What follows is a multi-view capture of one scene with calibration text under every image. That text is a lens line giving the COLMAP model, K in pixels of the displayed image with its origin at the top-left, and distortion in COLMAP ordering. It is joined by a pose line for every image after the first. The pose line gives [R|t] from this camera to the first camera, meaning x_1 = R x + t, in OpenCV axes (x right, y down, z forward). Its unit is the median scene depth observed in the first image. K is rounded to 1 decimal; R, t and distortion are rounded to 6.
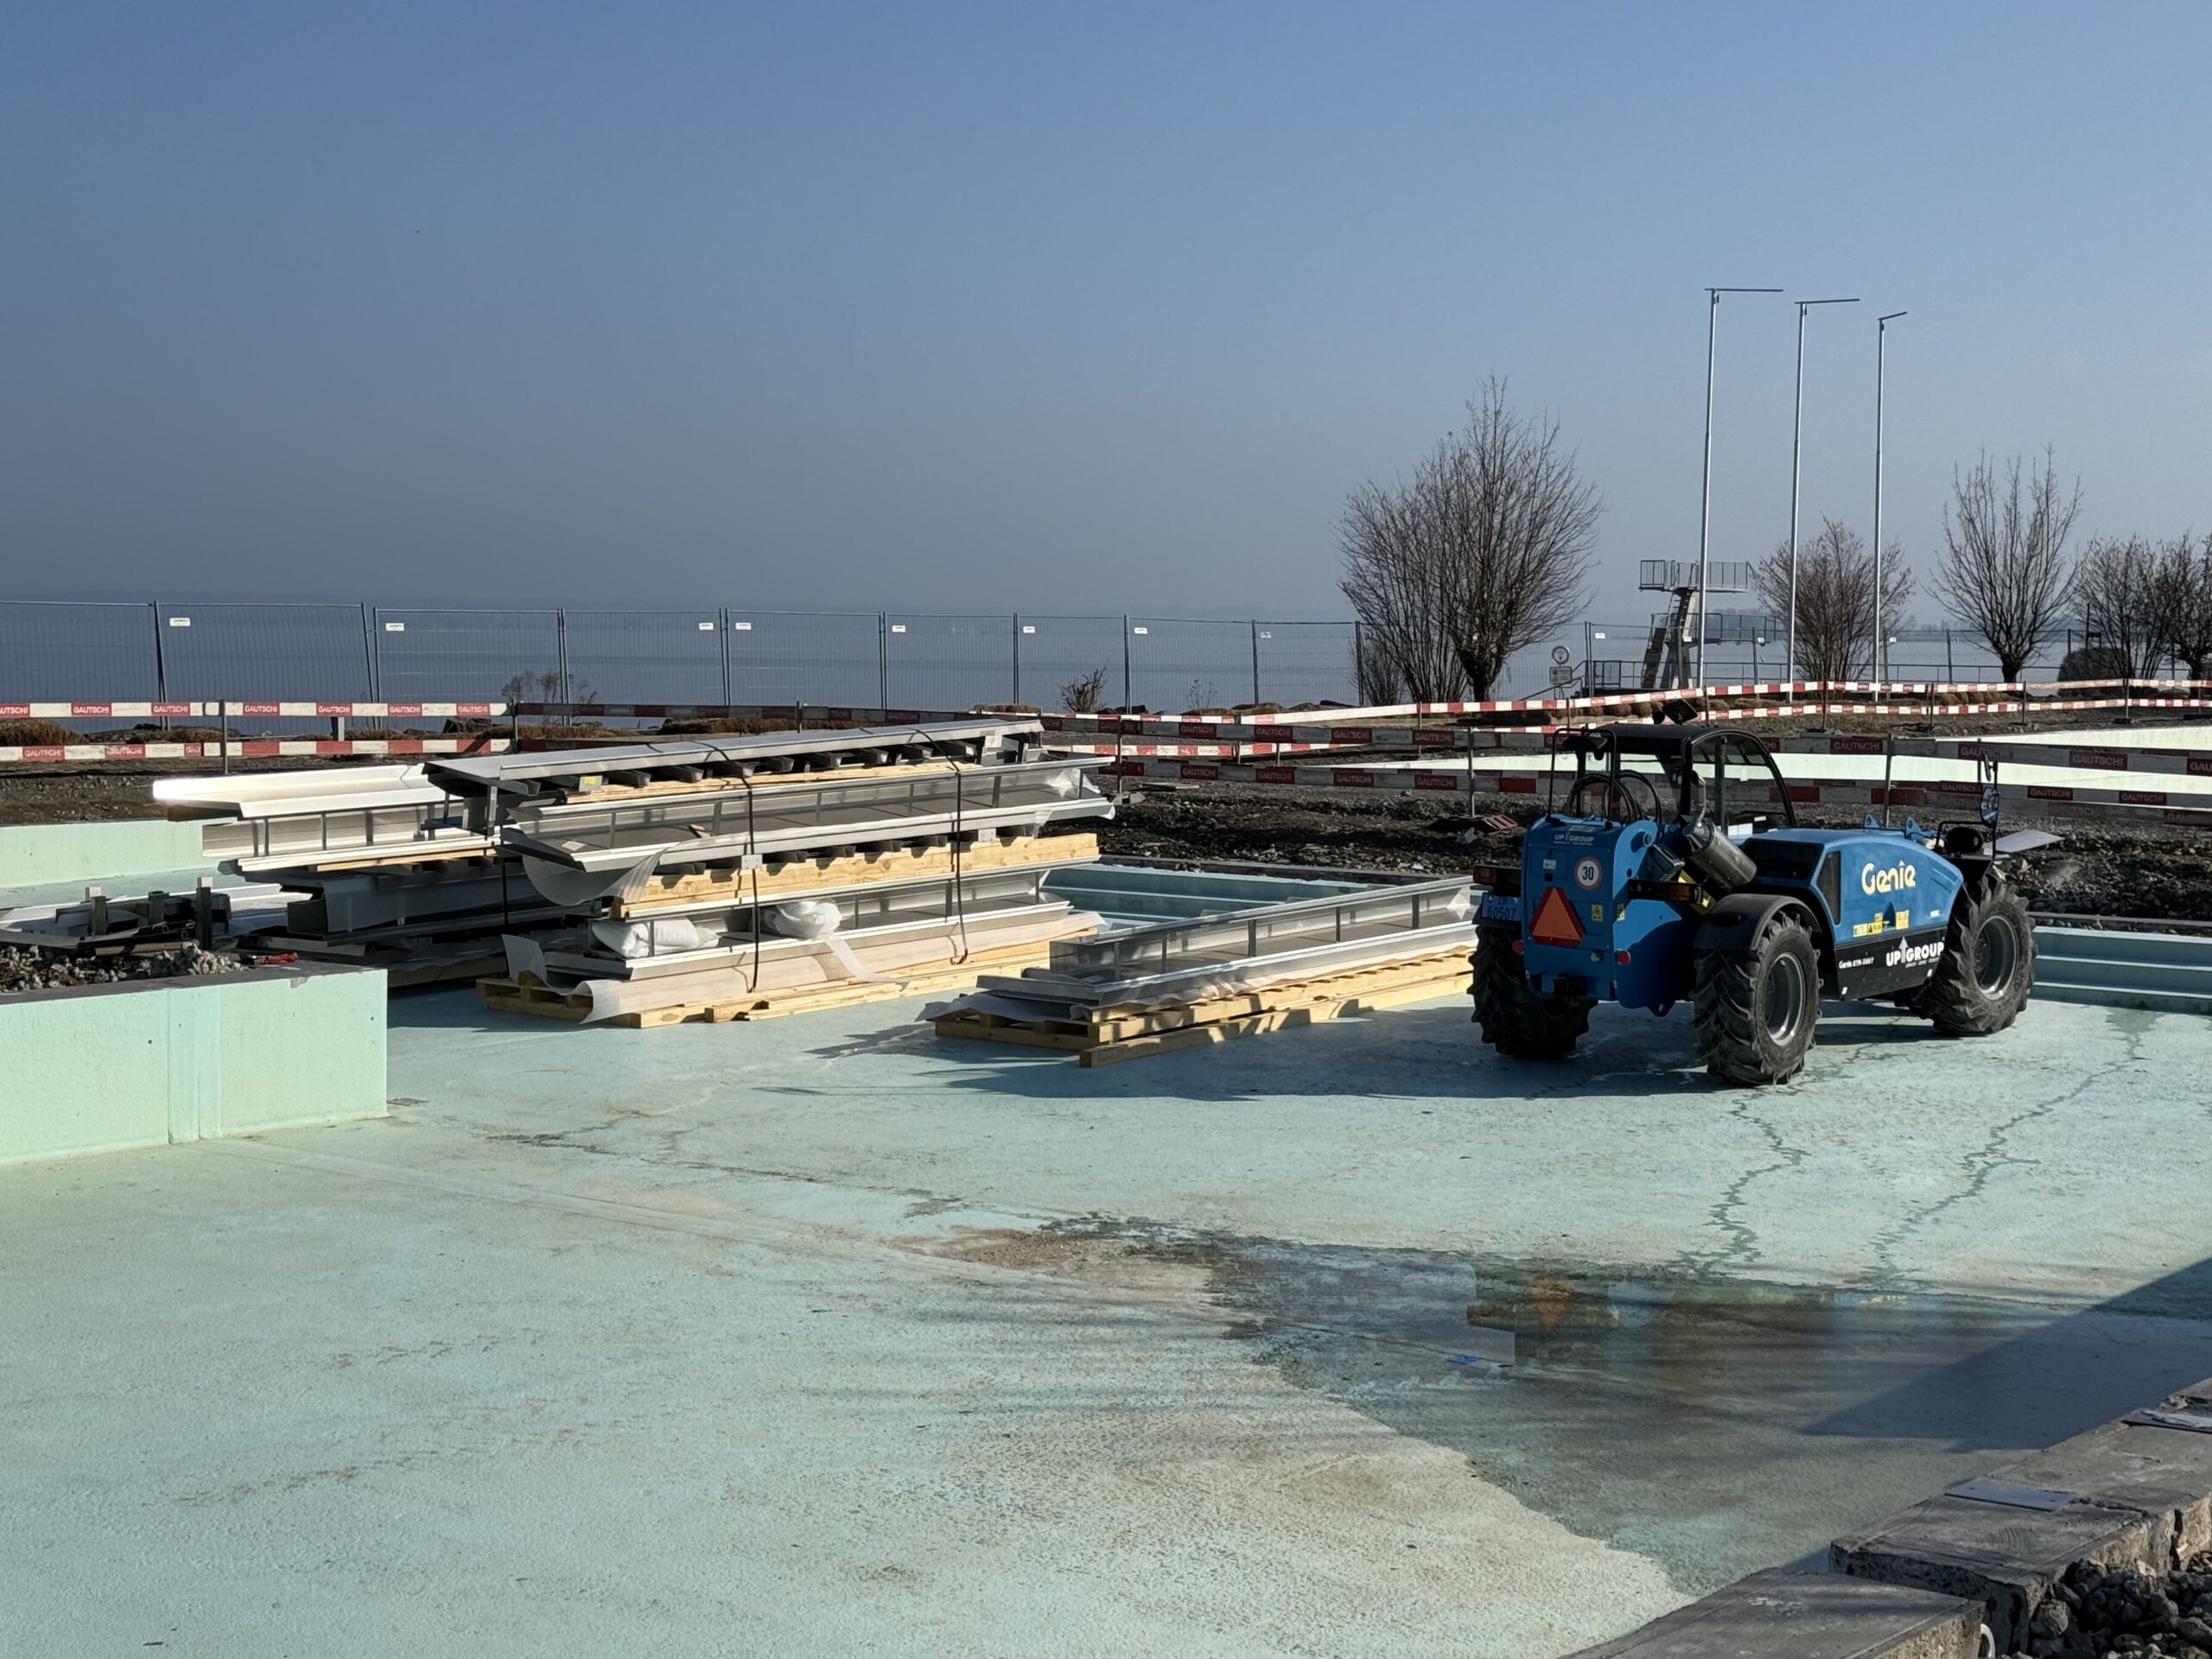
lens RADIAL K [[3429.1, 0, 1102.6], [0, 3429.1, 827.4], [0, 0, 1]] dist [0.158189, 0.000000]
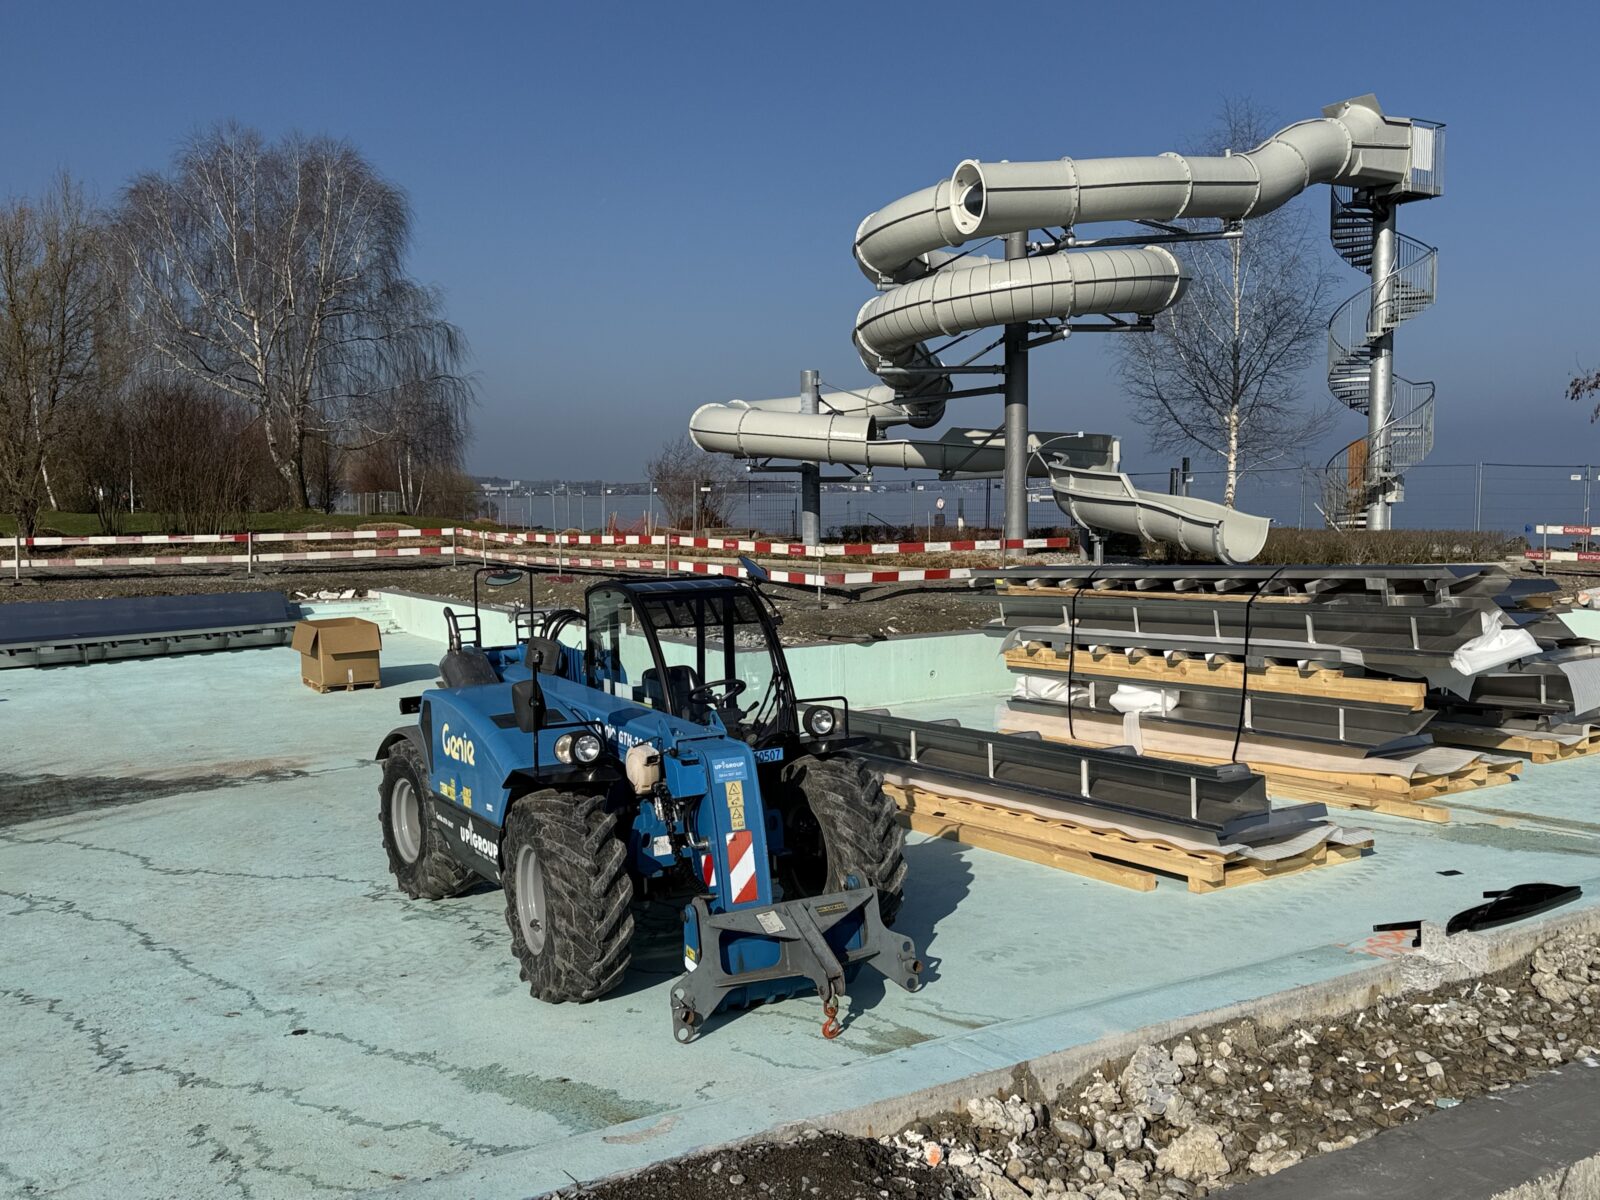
lens RADIAL K [[1488.2, 0, 835.3], [0, 1488.2, 622.9], [0, 0, 1]] dist [0.039080, 0.000000]
pose [[-0.308440, 0.082126, -0.947692, 0.538908], [-0.036572, 0.994506, 0.098085, -0.057693], [0.950541, 0.064913, -0.303742, 1.141257]]
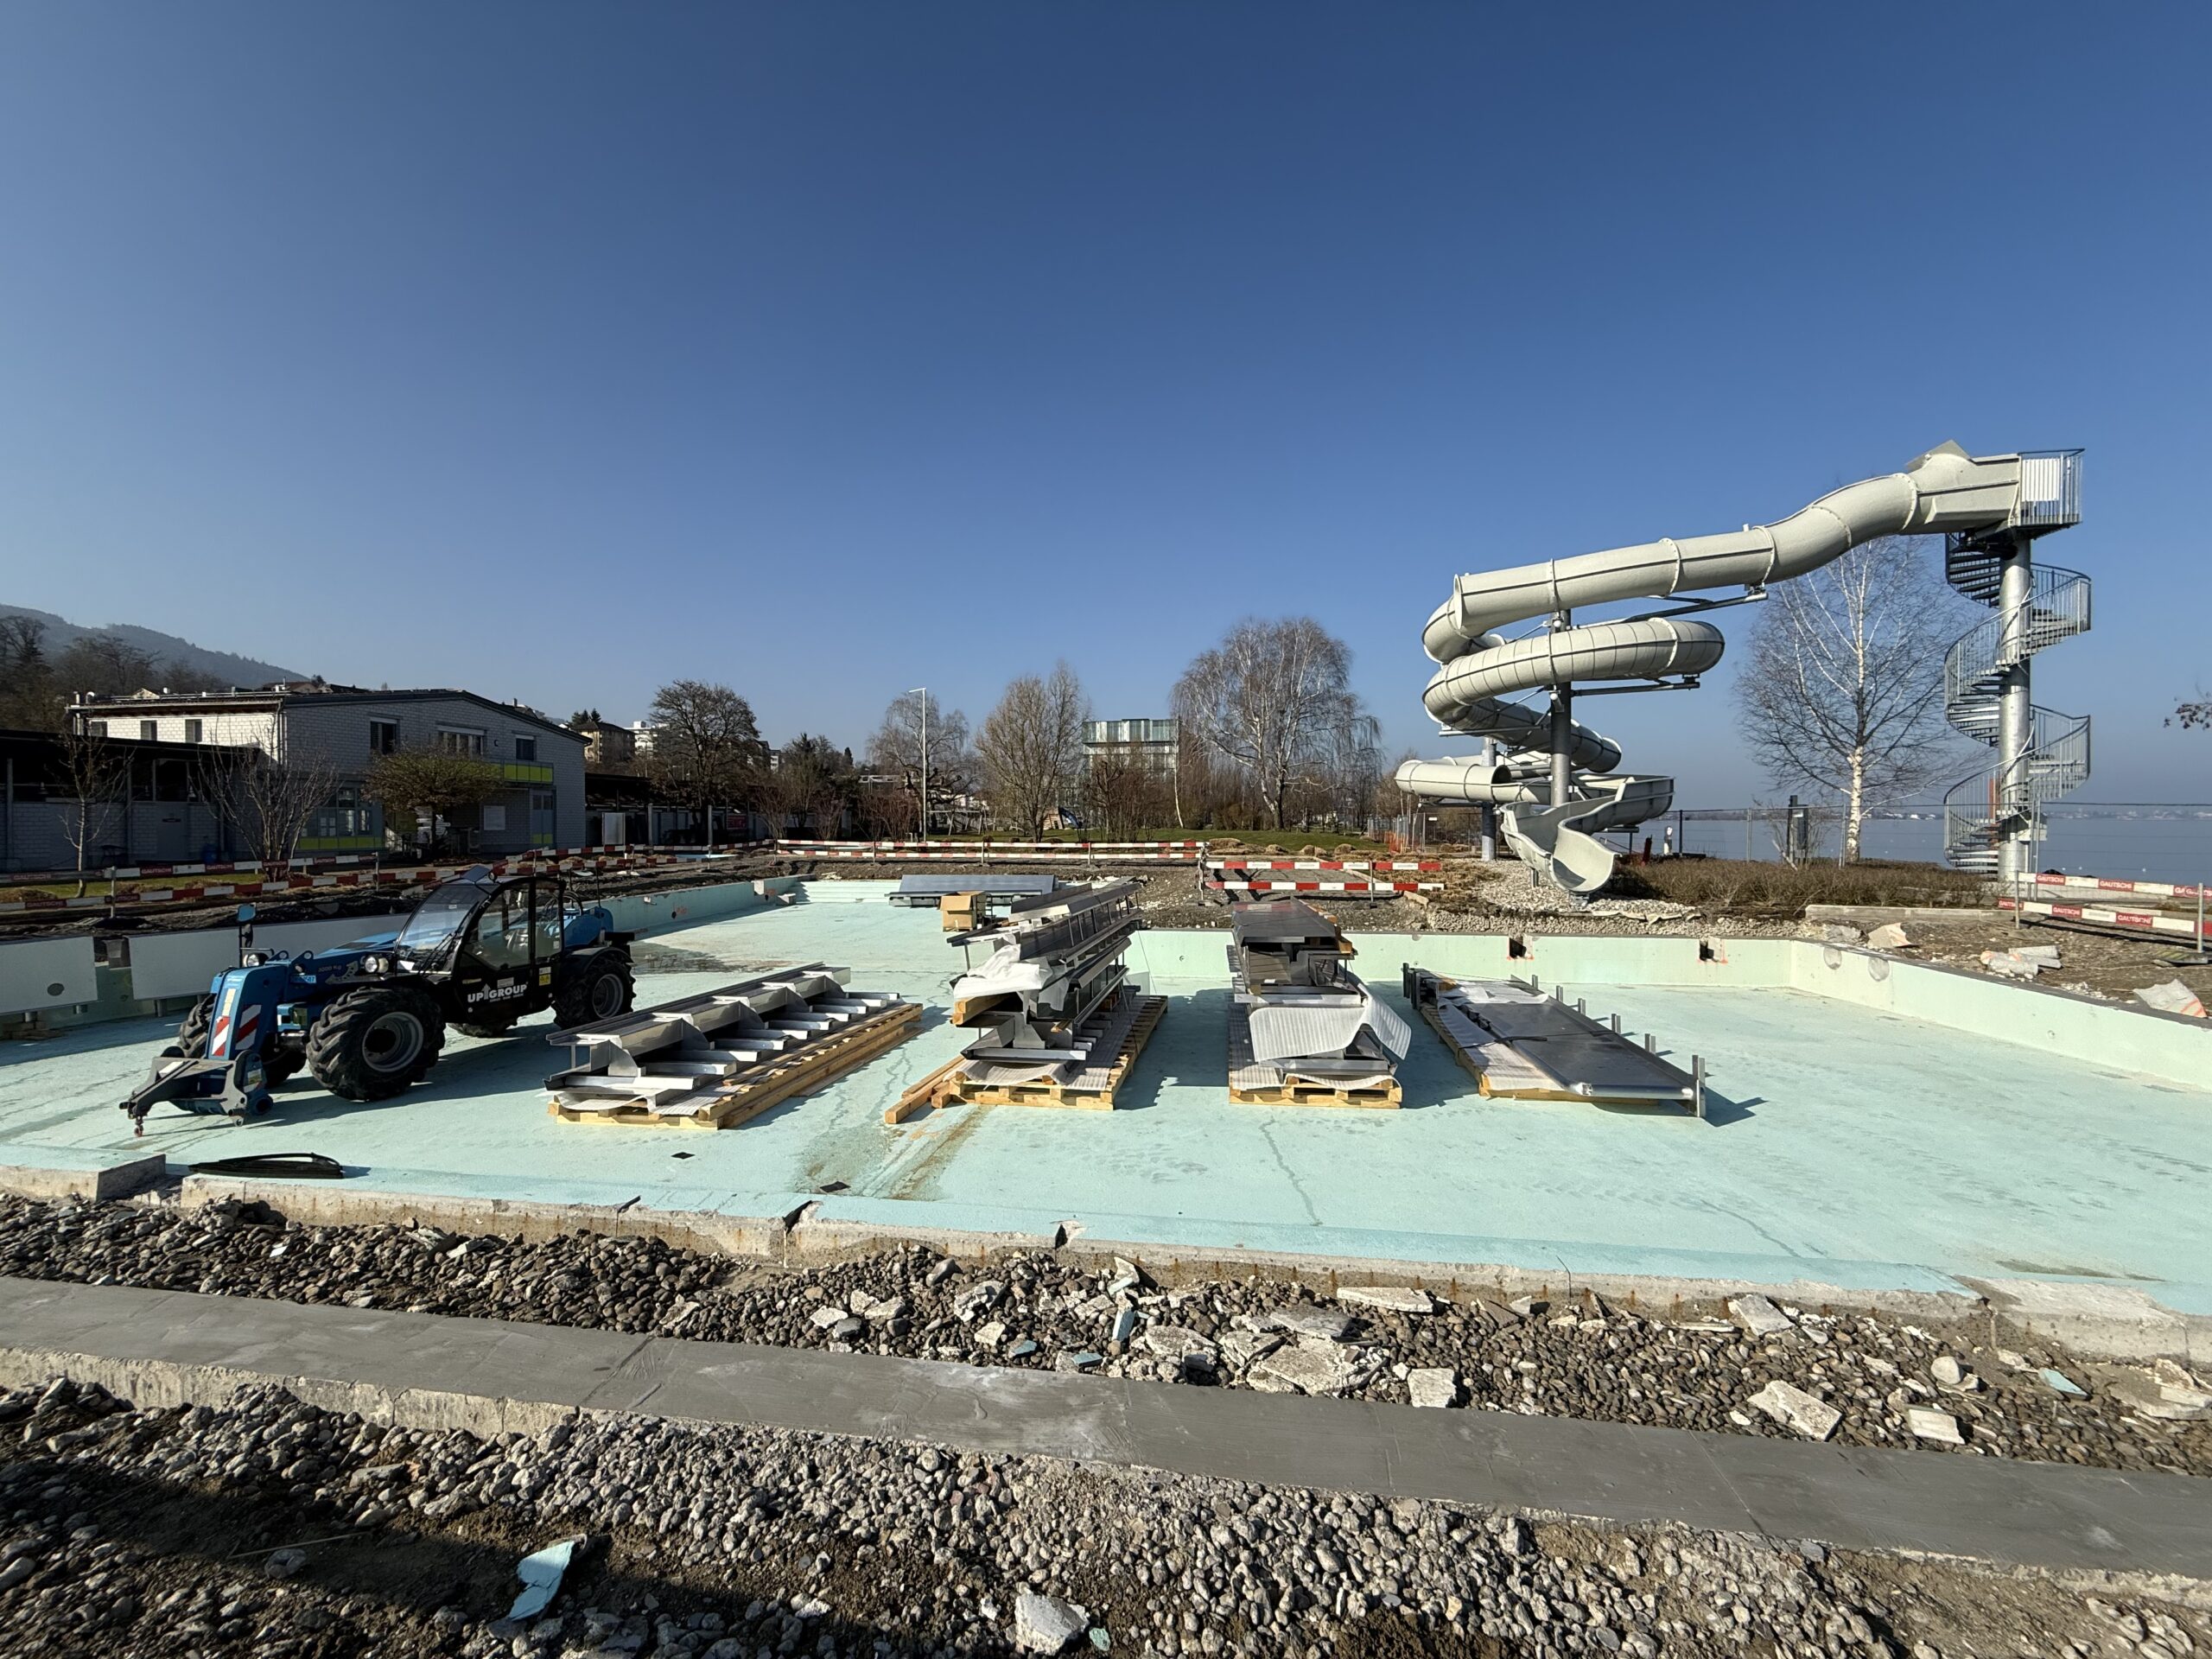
lens RADIAL K [[875.1, 0, 1099.6], [0, 875.1, 839.7], [0, 0, 1]] dist [-0.000031, -0.001682]
pose [[-0.858772, 0.007490, -0.512304, 0.191369], [-0.026776, 0.997871, 0.059474, -0.075892], [0.511659, 0.064792, -0.856742, 1.434750]]
